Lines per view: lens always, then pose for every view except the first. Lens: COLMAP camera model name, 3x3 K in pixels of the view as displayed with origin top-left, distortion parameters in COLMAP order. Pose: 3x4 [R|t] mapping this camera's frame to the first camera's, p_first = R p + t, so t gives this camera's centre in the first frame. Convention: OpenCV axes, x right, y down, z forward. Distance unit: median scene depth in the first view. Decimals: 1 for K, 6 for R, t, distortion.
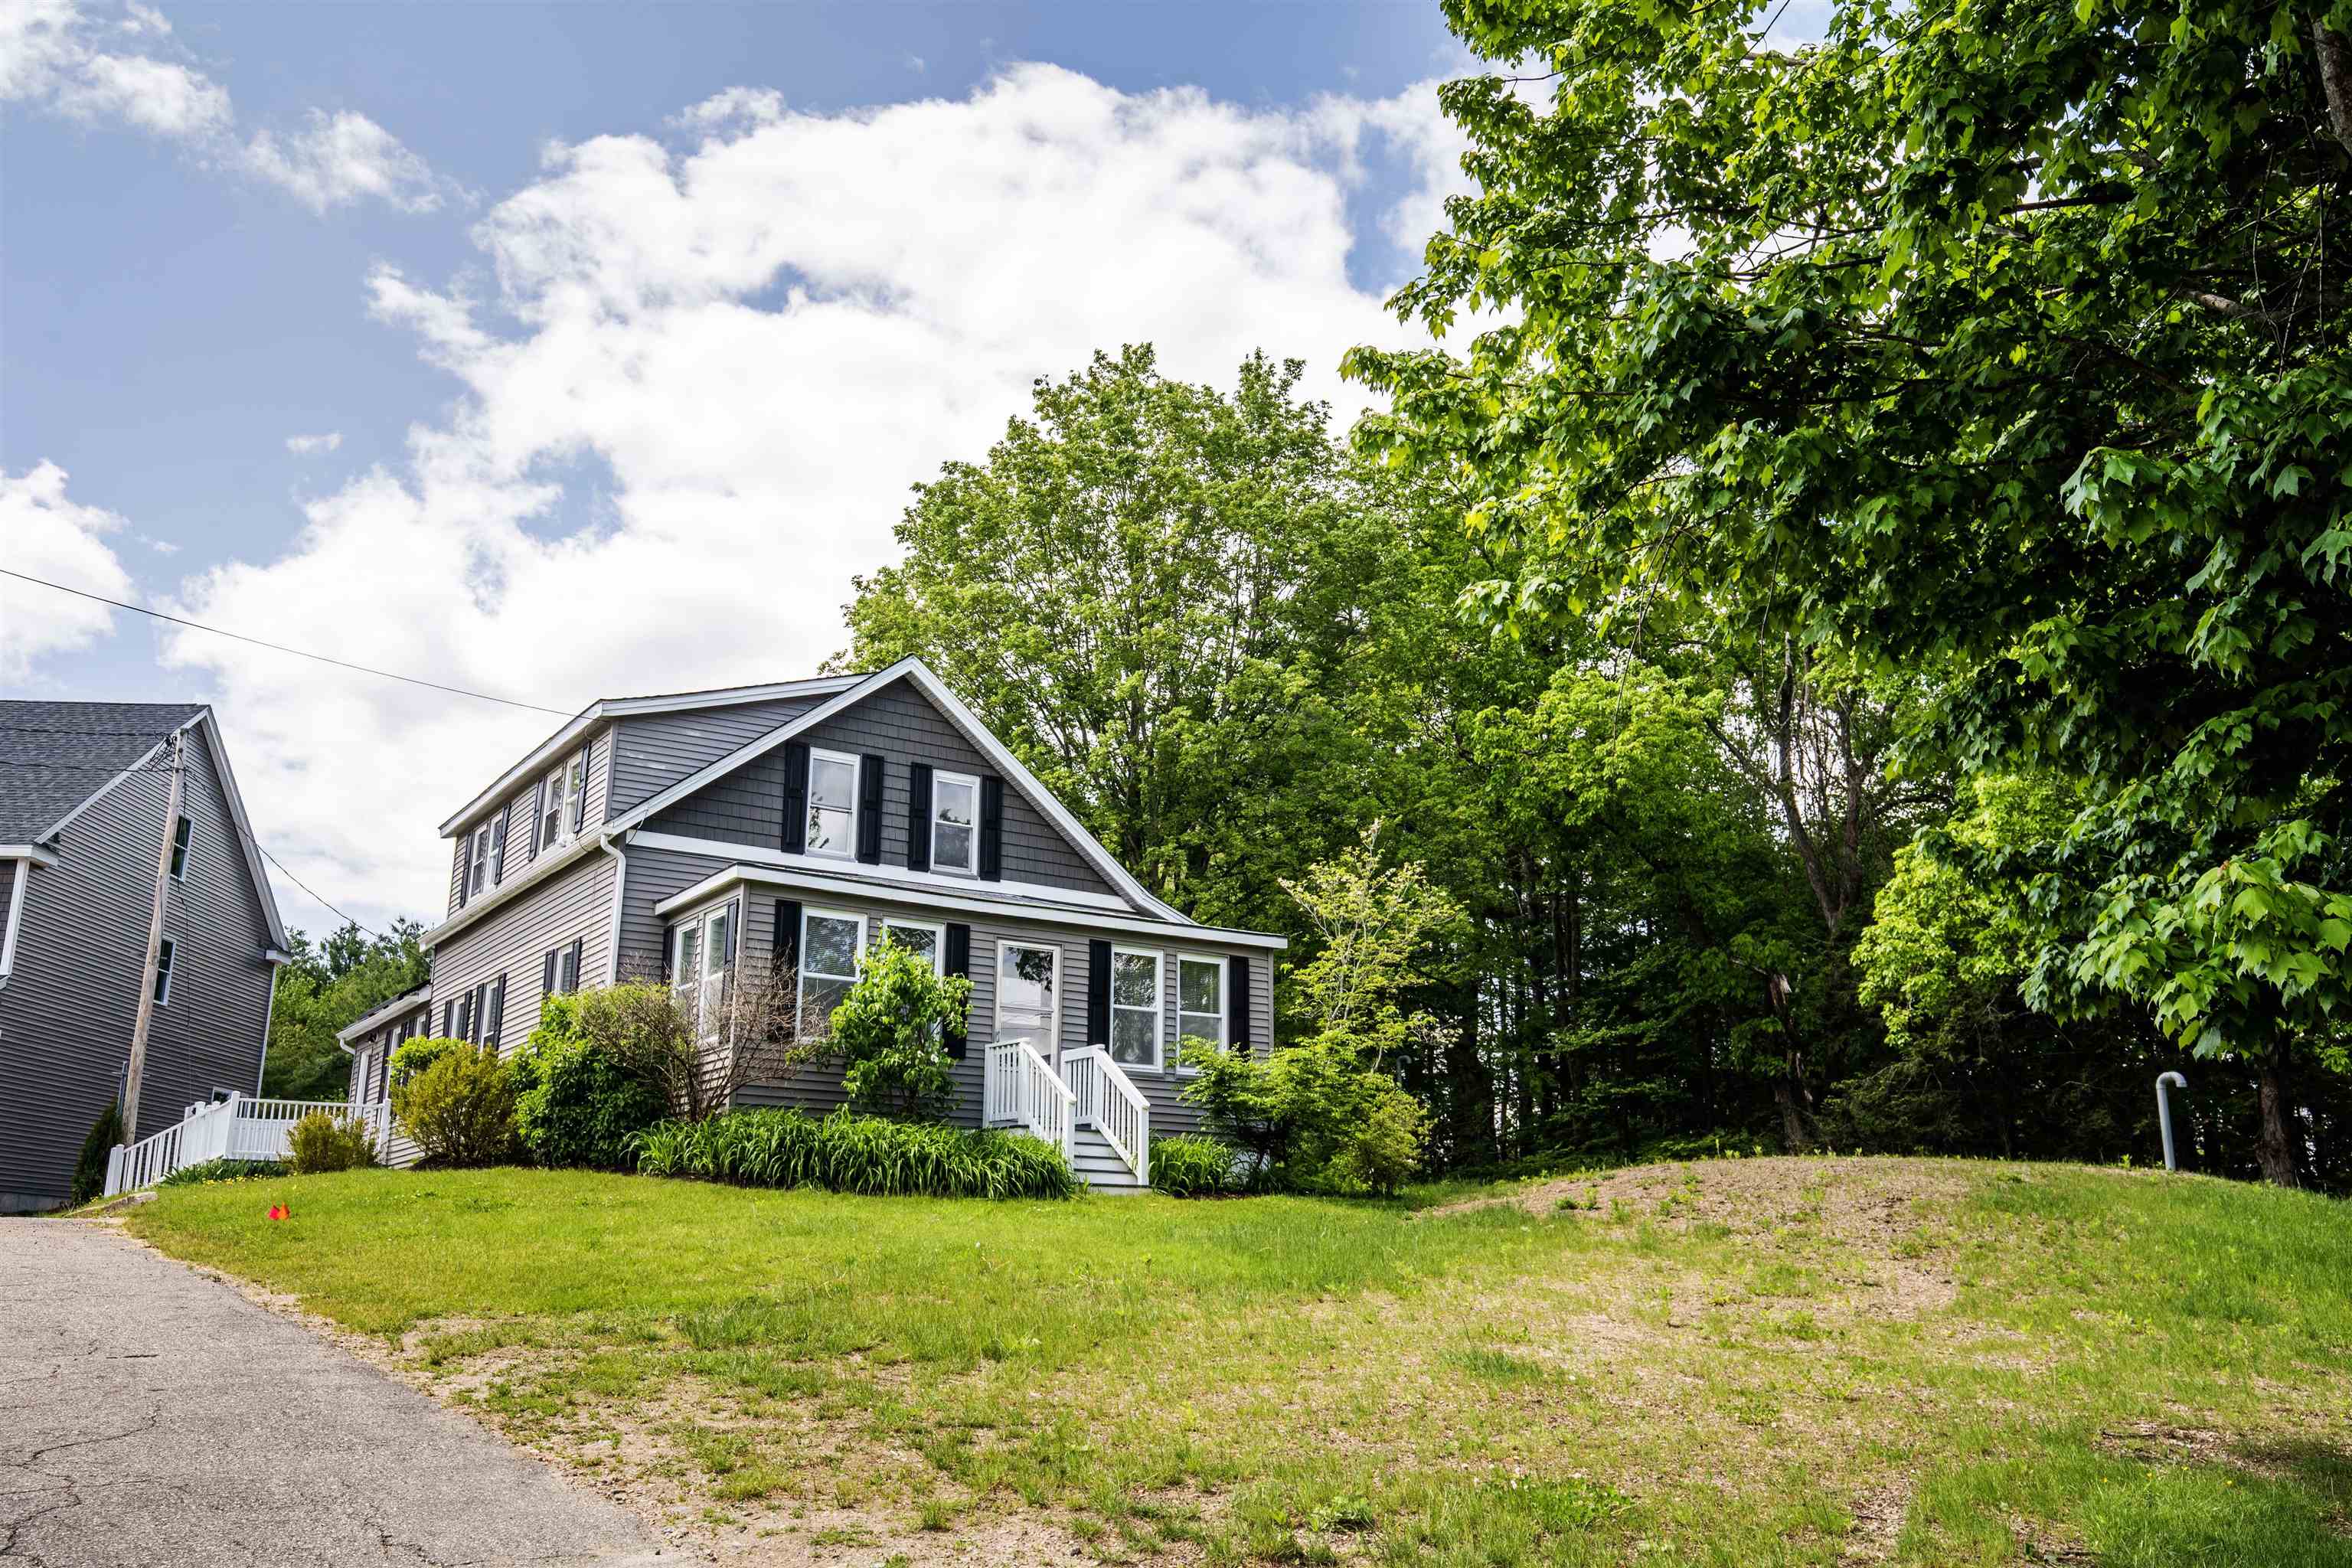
lens RADIAL K [[1914.5, 0, 1176.0], [0, 1914.5, 784.0], [0, 0, 1]] dist [-0.003517, -0.006477]
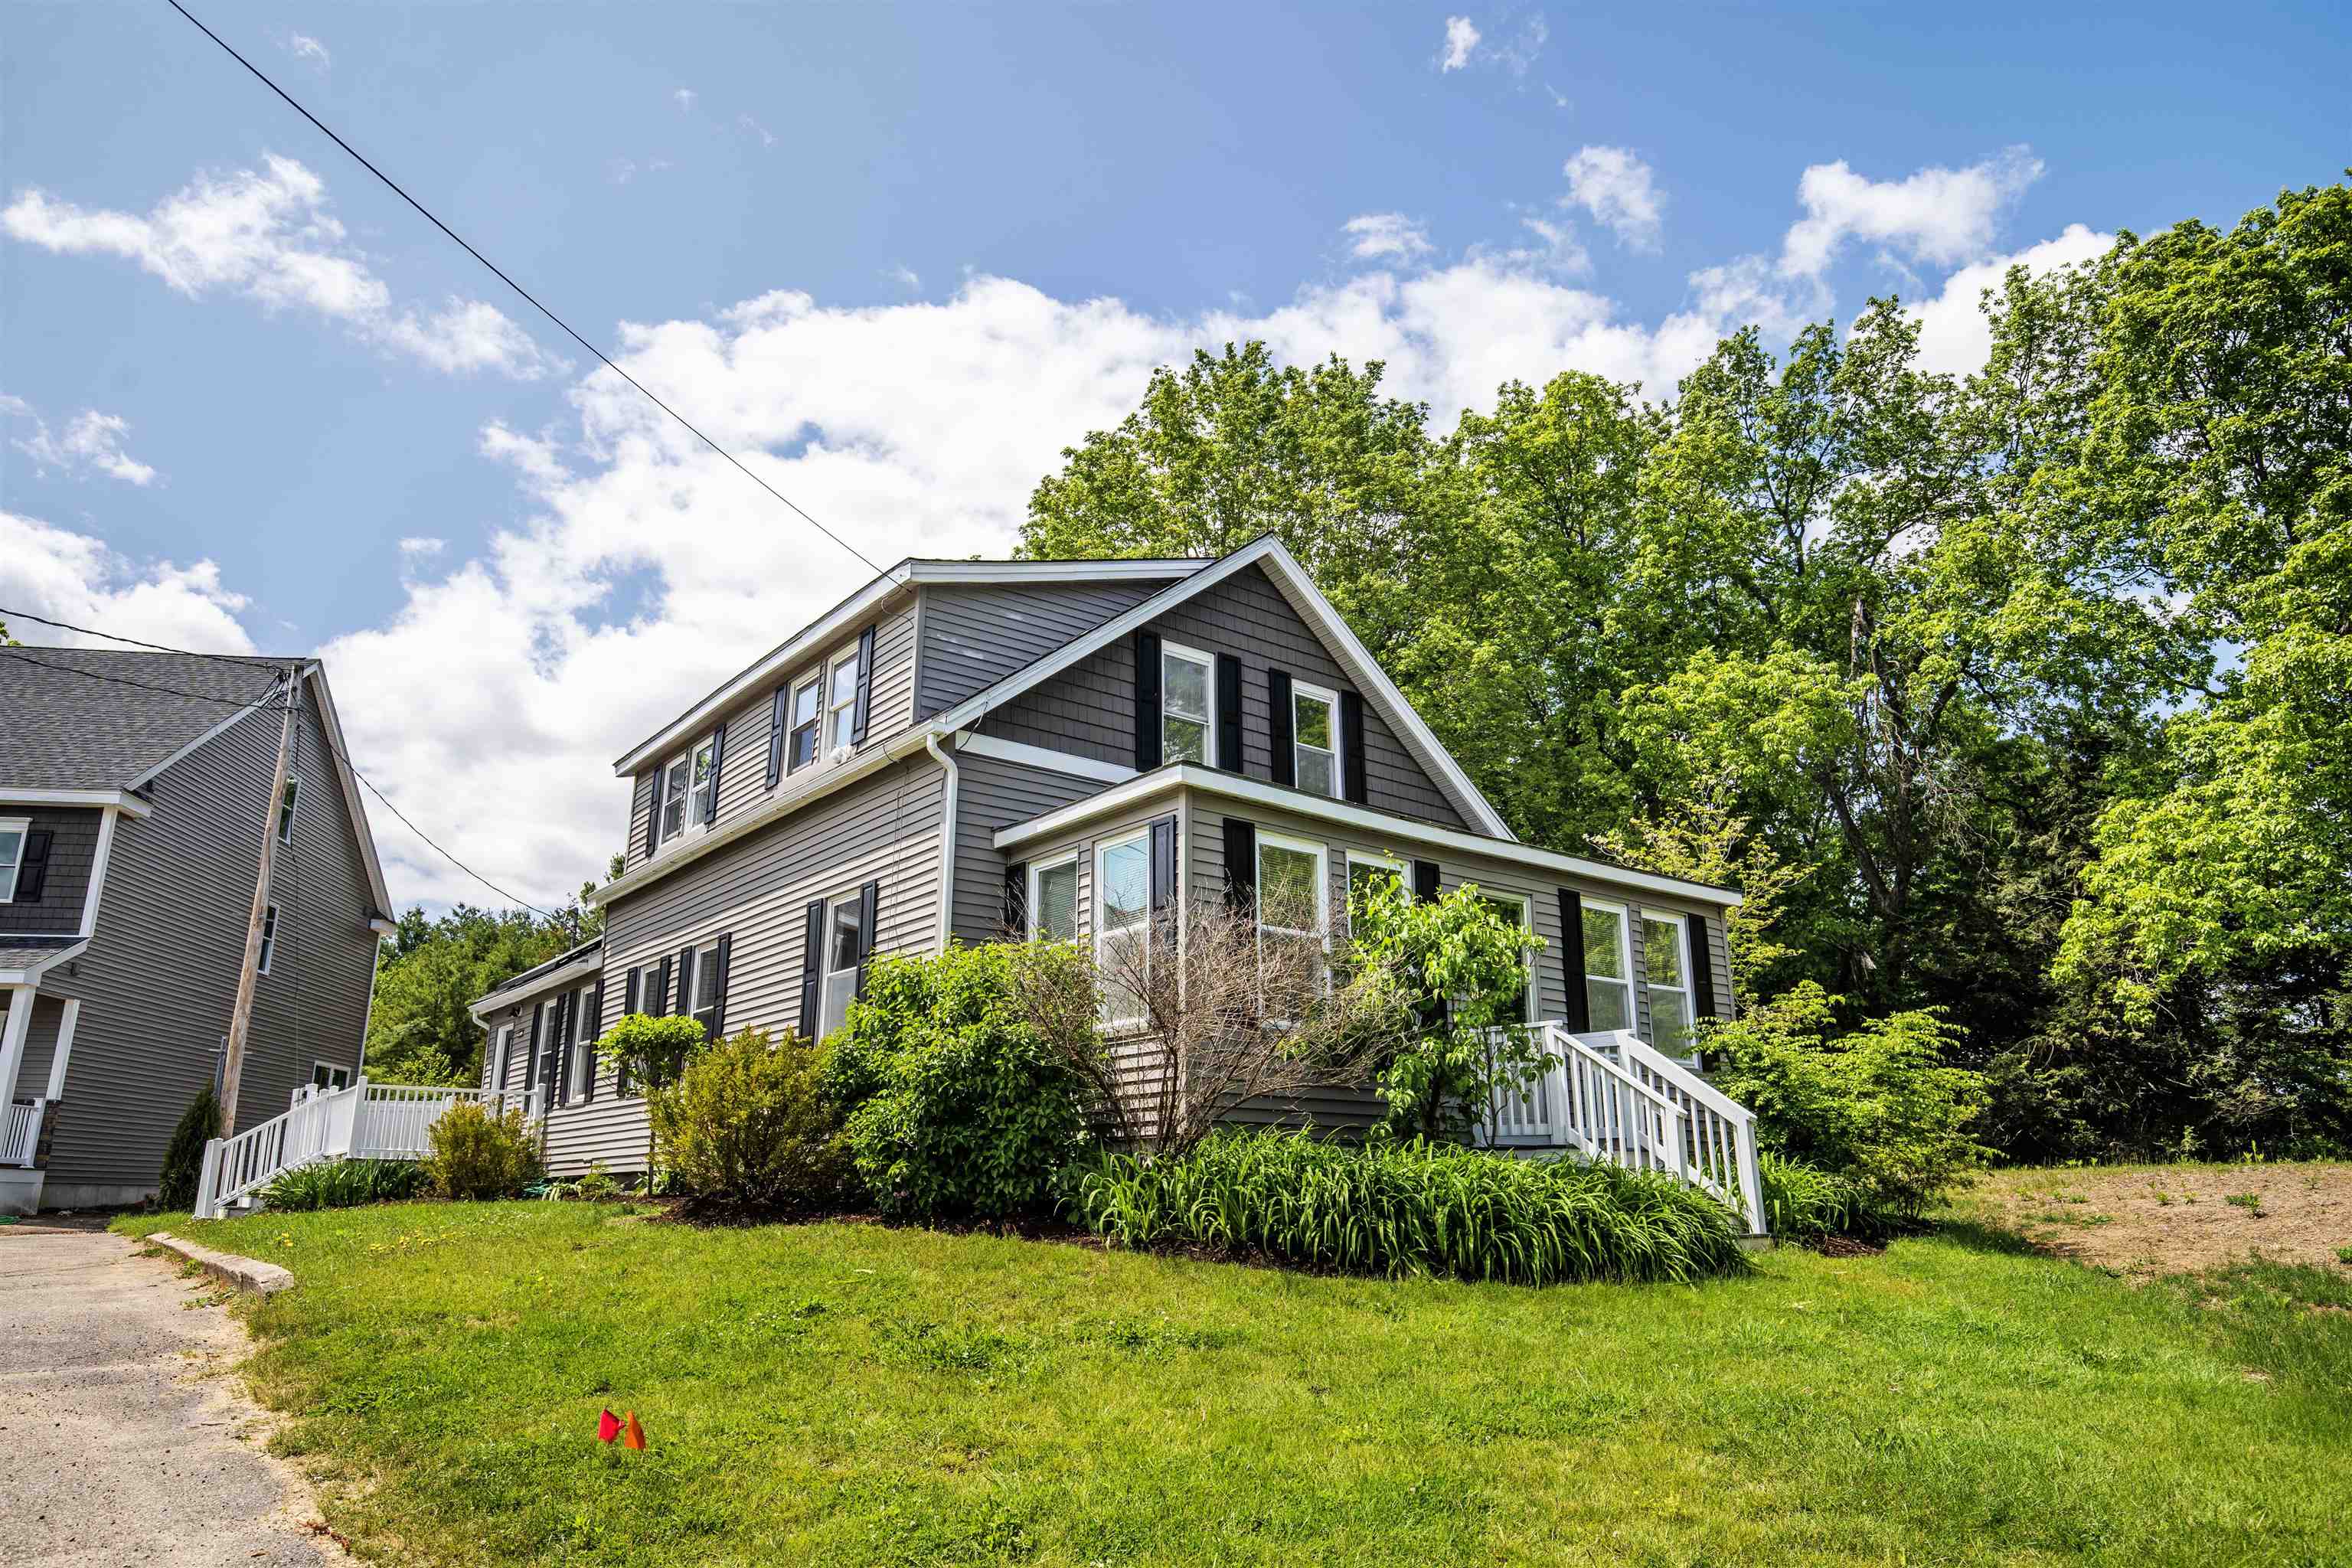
lens RADIAL K [[1487.8, 0, 1176.0], [0, 1487.8, 784.0], [0, 0, 1]] dist [-0.019790, 0.000589]
pose [[0.997295, 0.013198, 0.072308, -0.219395], [-0.011943, 0.999771, -0.017763, 0.047813], [-0.072526, 0.016851, 0.997224, 0.387938]]
